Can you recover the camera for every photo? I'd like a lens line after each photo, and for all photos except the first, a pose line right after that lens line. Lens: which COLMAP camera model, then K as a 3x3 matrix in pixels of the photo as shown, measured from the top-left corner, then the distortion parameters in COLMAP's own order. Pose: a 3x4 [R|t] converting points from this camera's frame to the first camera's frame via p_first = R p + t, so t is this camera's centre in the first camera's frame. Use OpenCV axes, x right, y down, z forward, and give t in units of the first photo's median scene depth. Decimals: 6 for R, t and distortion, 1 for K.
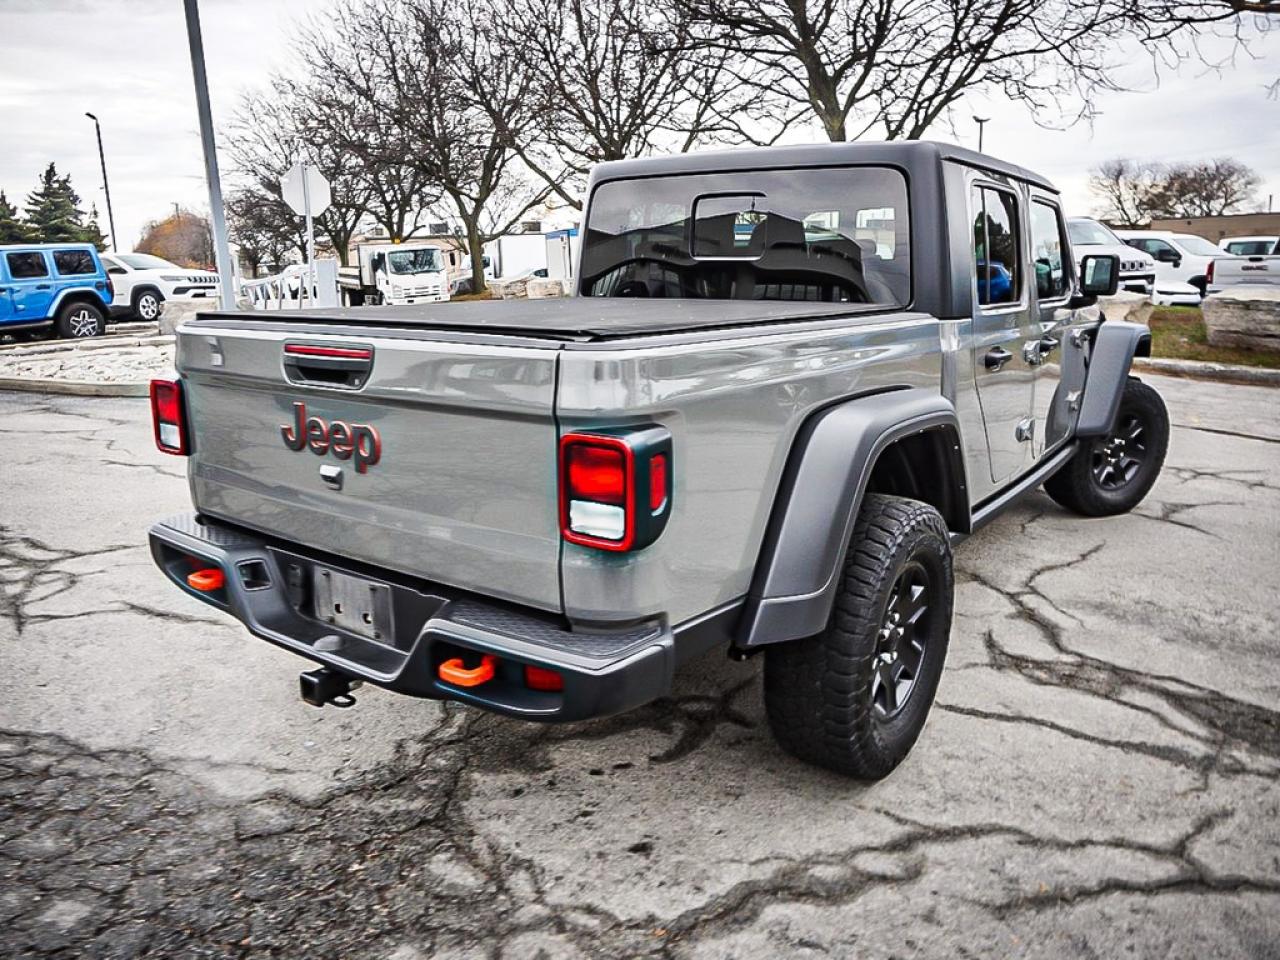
lens RADIAL K [[961.3, 0, 640.0], [0, 961.3, 480.0], [0, 0, 1]] dist [-0.018920, 0.002735]
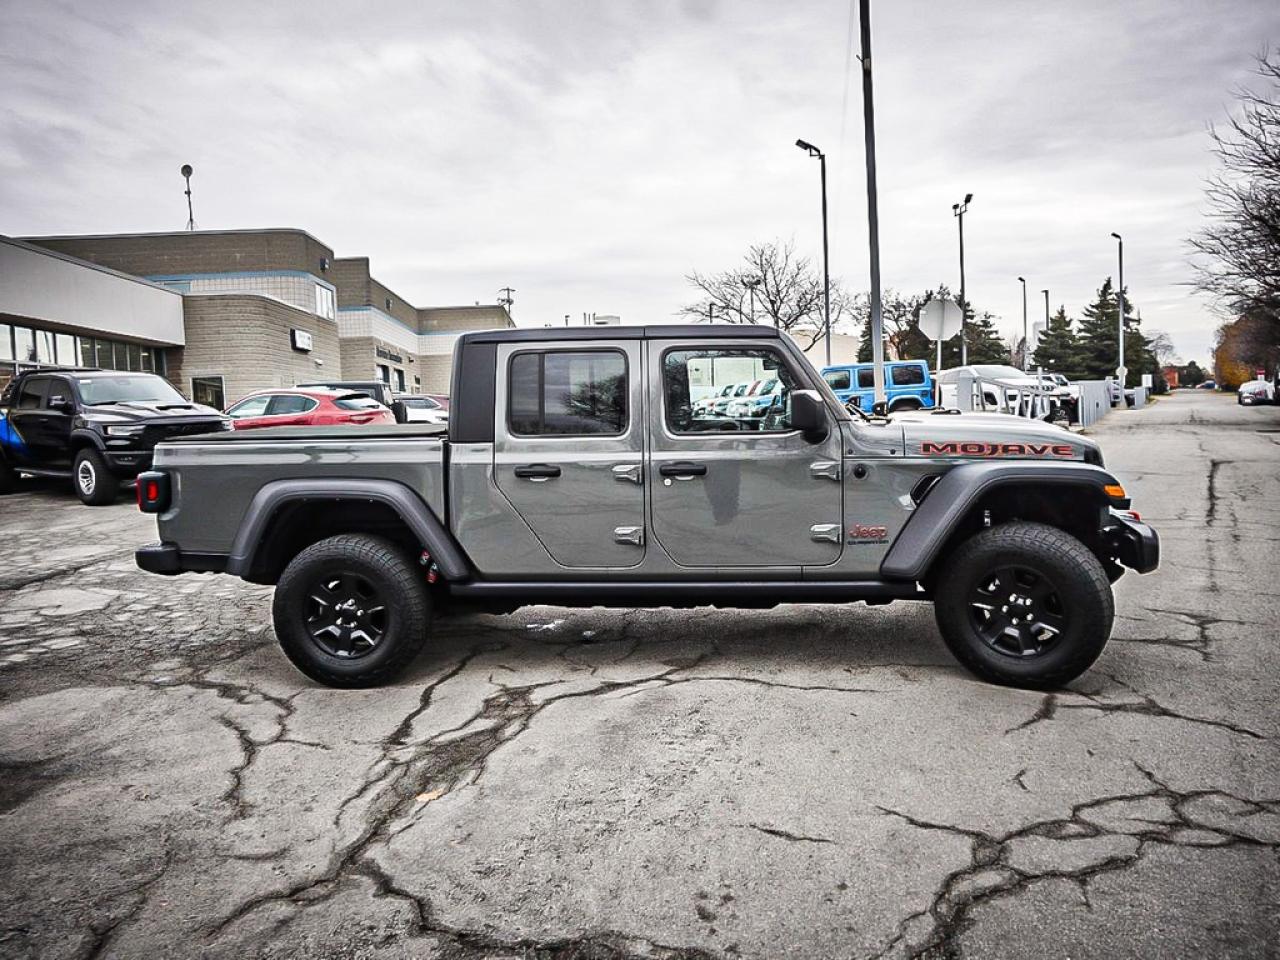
lens RADIAL K [[978.7, 0, 703.4], [0, 978.7, 477.2], [0, 0, 1]] dist [-0.007574, -0.000630]
pose [[0.568125, 0.078778, -0.819163, 1.924879], [-0.167074, 0.985719, -0.021078, -0.148800], [0.805804, 0.148836, 0.573174, 0.426870]]
